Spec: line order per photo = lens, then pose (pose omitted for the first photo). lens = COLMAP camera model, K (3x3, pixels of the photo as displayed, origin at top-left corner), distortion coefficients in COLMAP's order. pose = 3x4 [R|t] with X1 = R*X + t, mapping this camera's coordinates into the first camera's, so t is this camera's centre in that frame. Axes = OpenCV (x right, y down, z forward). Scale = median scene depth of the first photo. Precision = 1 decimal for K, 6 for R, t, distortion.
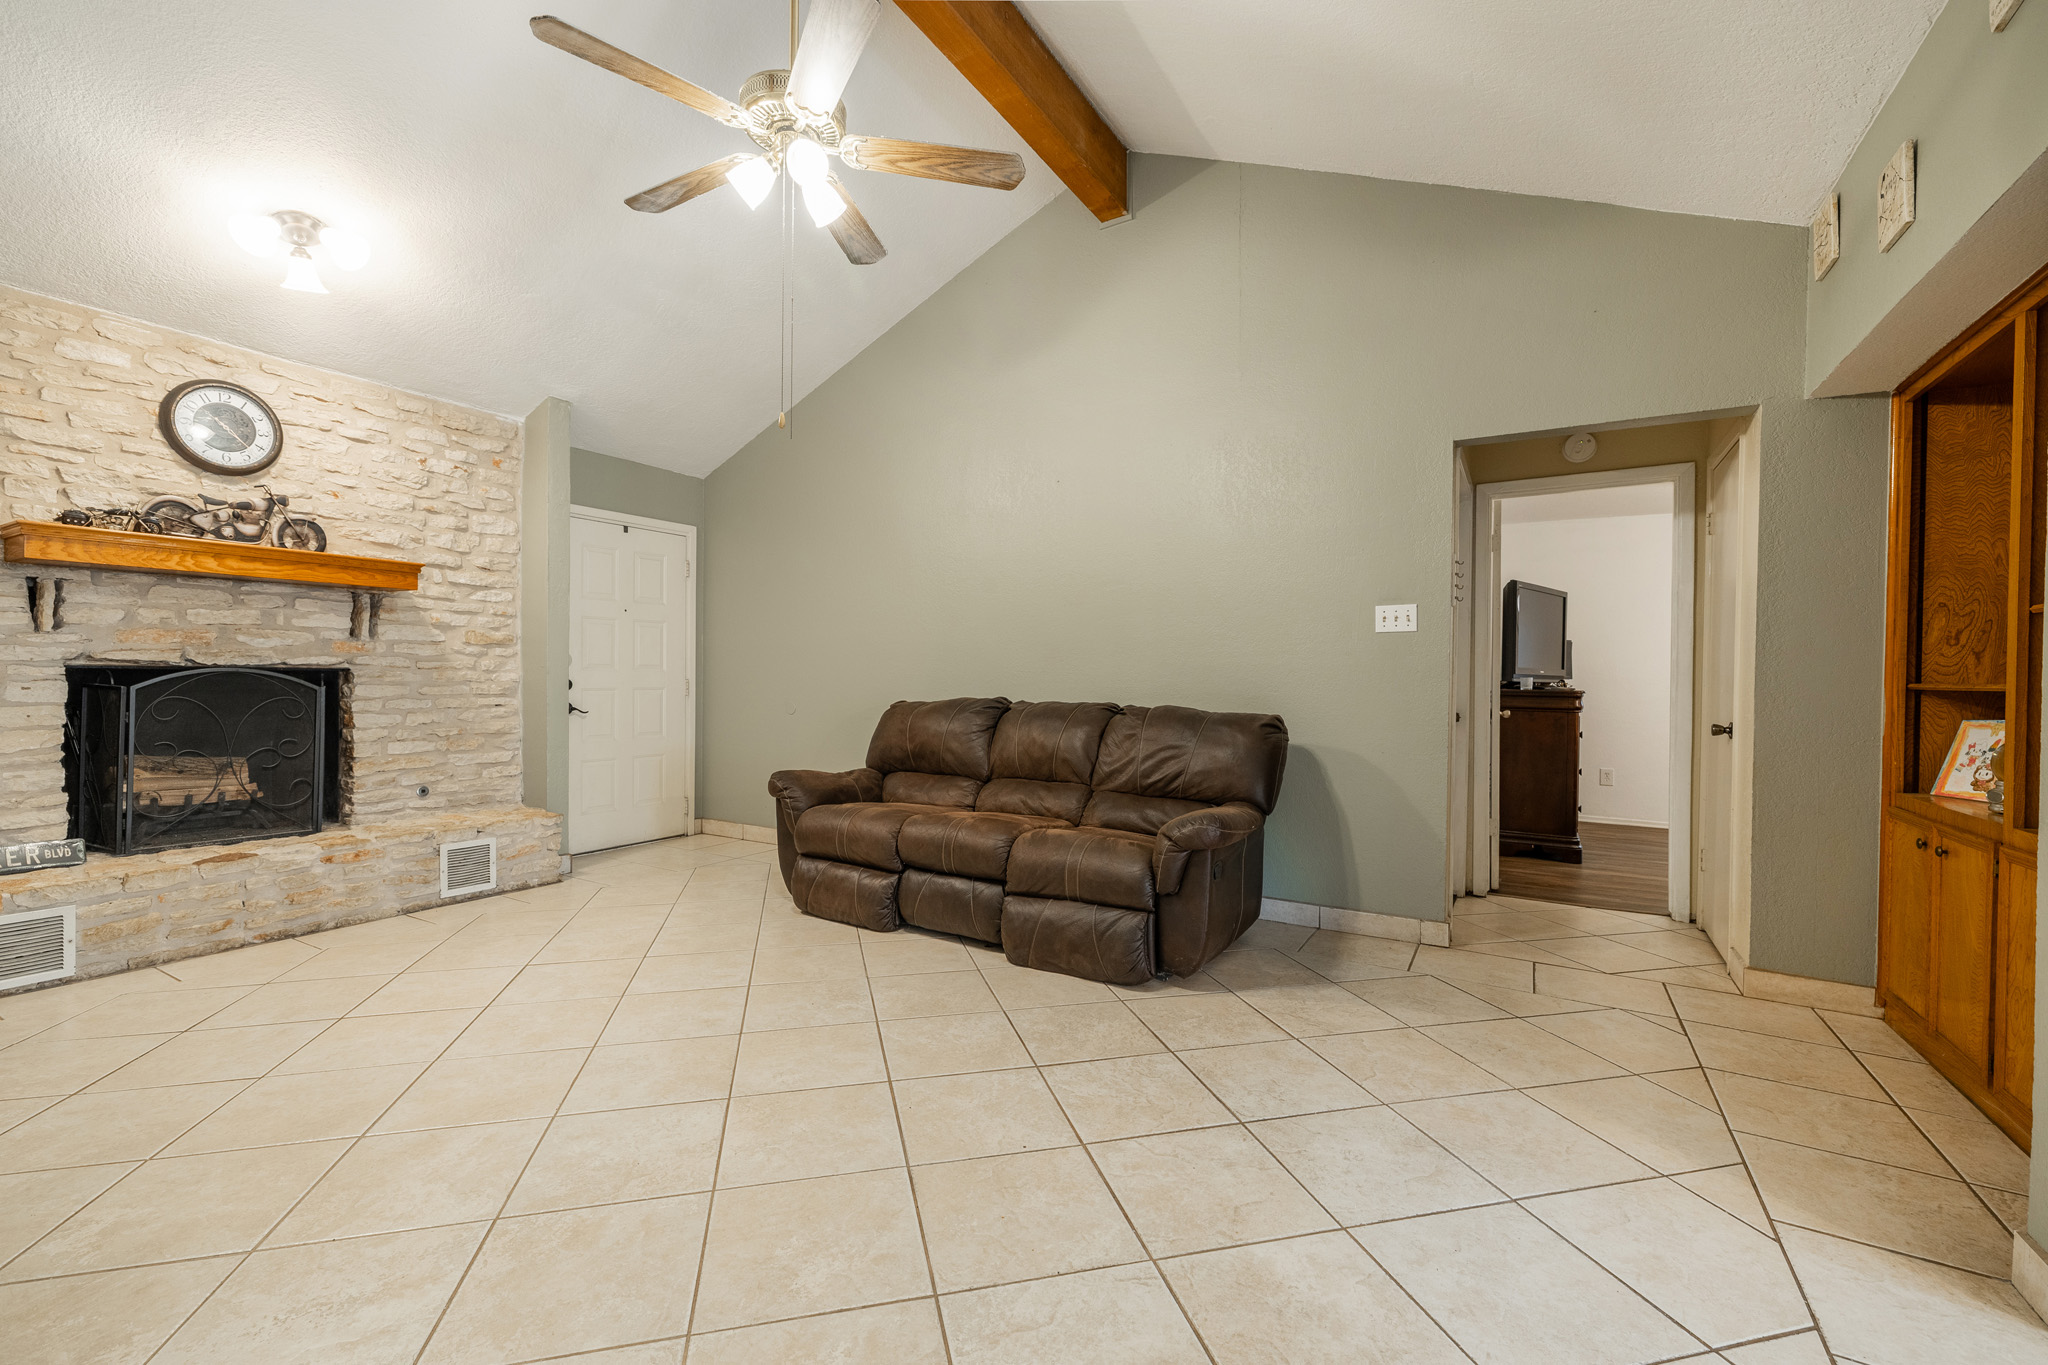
lens RADIAL K [[859.4, 0, 1019.7], [0, 859.4, 687.4], [0, 0, 1]] dist [0.000776, -0.000400]
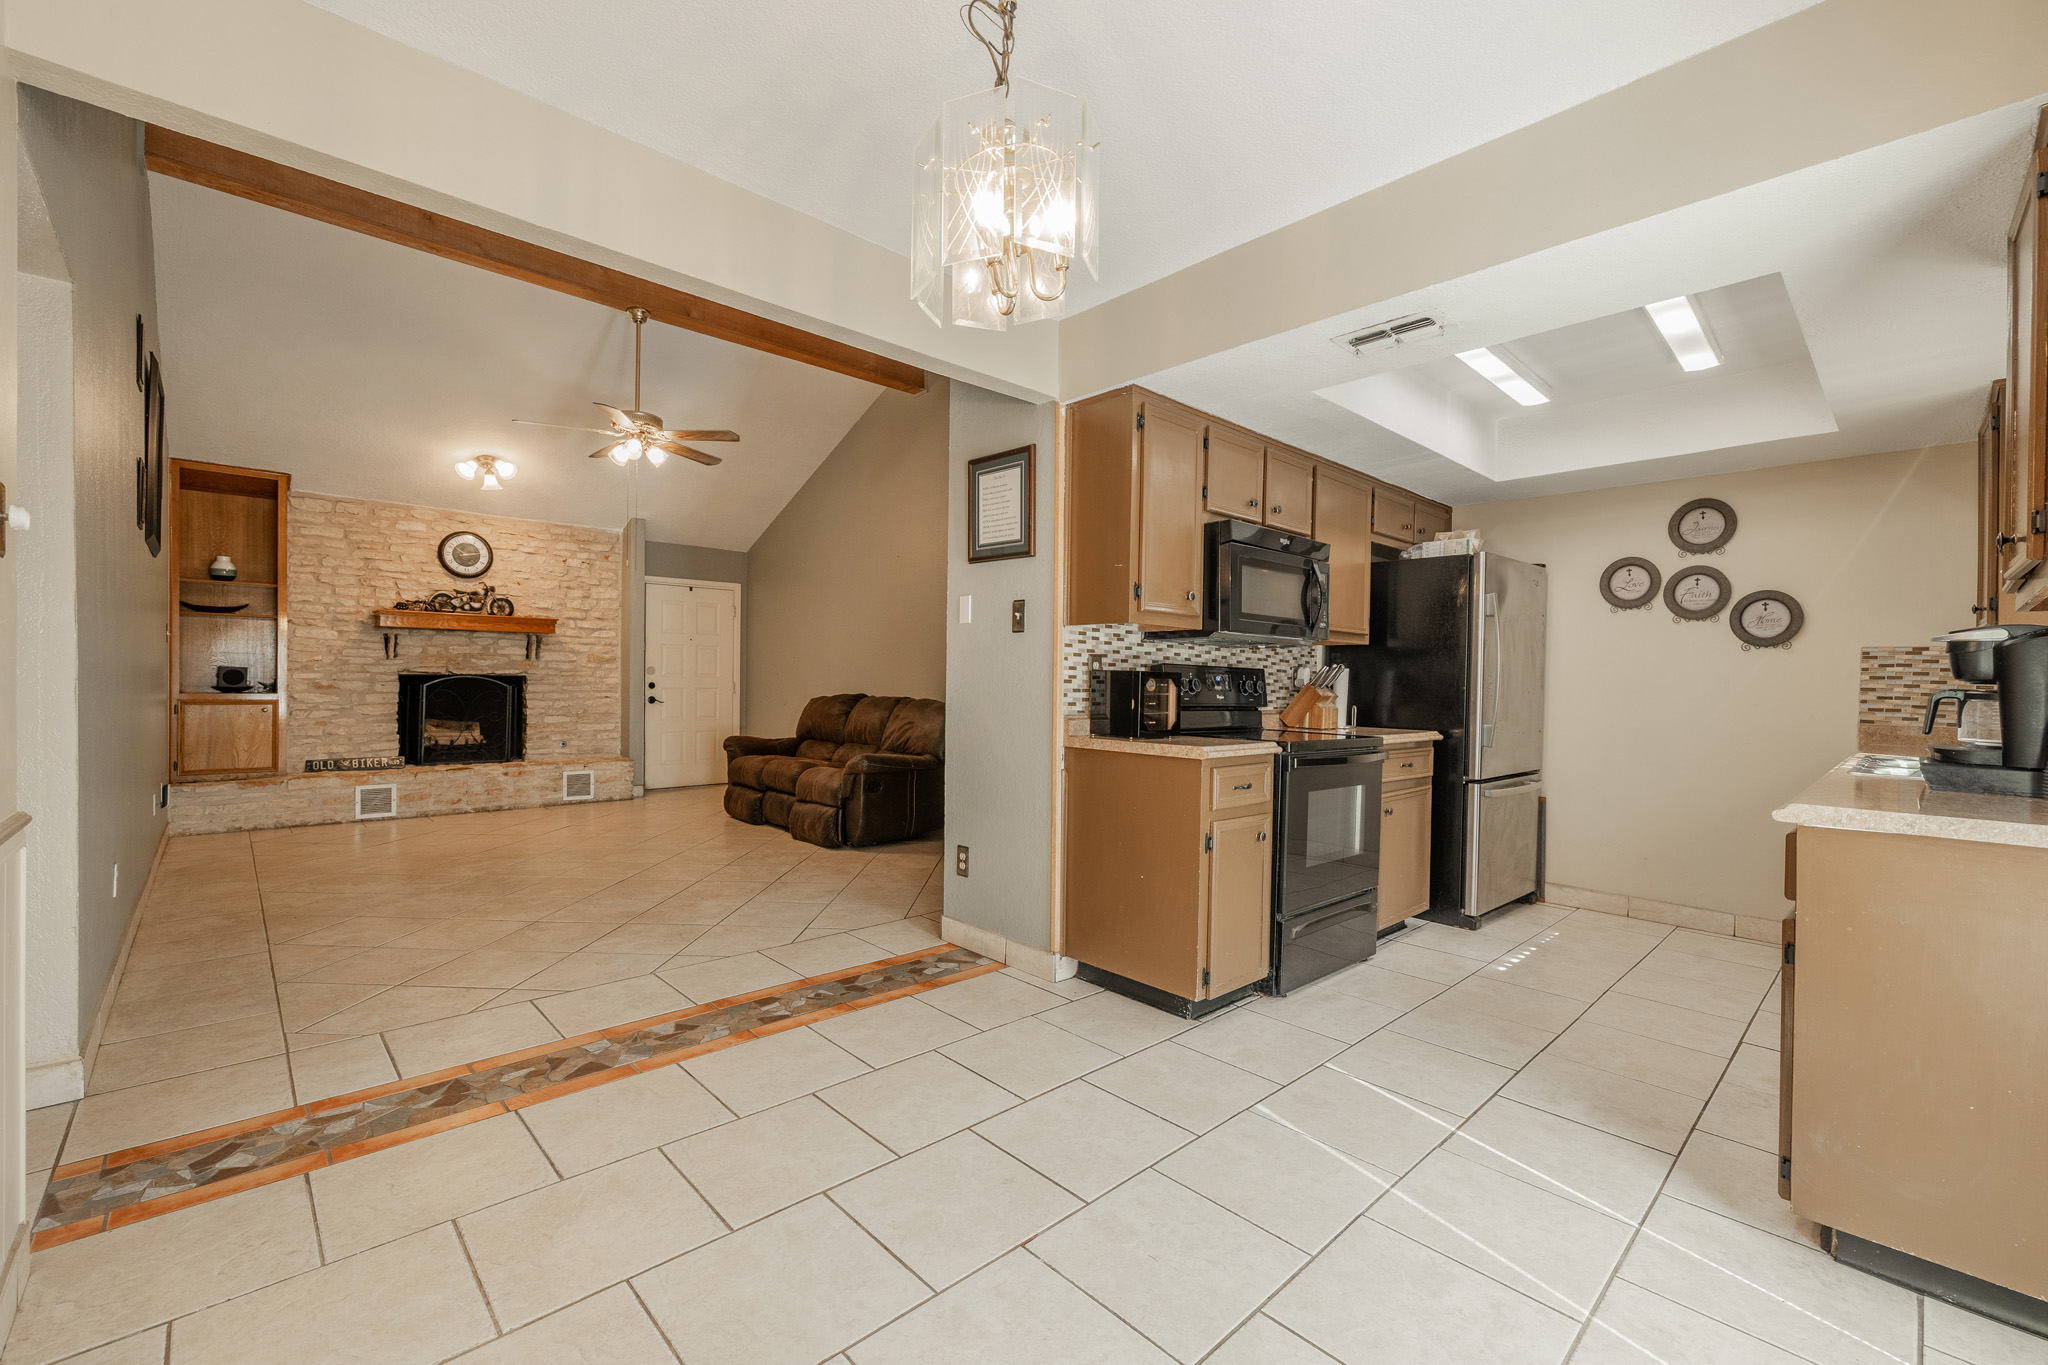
lens RADIAL K [[859.4, 0, 1012.5], [0, 859.4, 687.9], [0, 0, 1]] dist [0.000776, -0.000400]
pose [[0.959272, 0.002031, -0.282477, 0.819275], [-0.004444, 0.999959, -0.007902, 0.015125], [0.282450, 0.008836, 0.959241, -0.527149]]
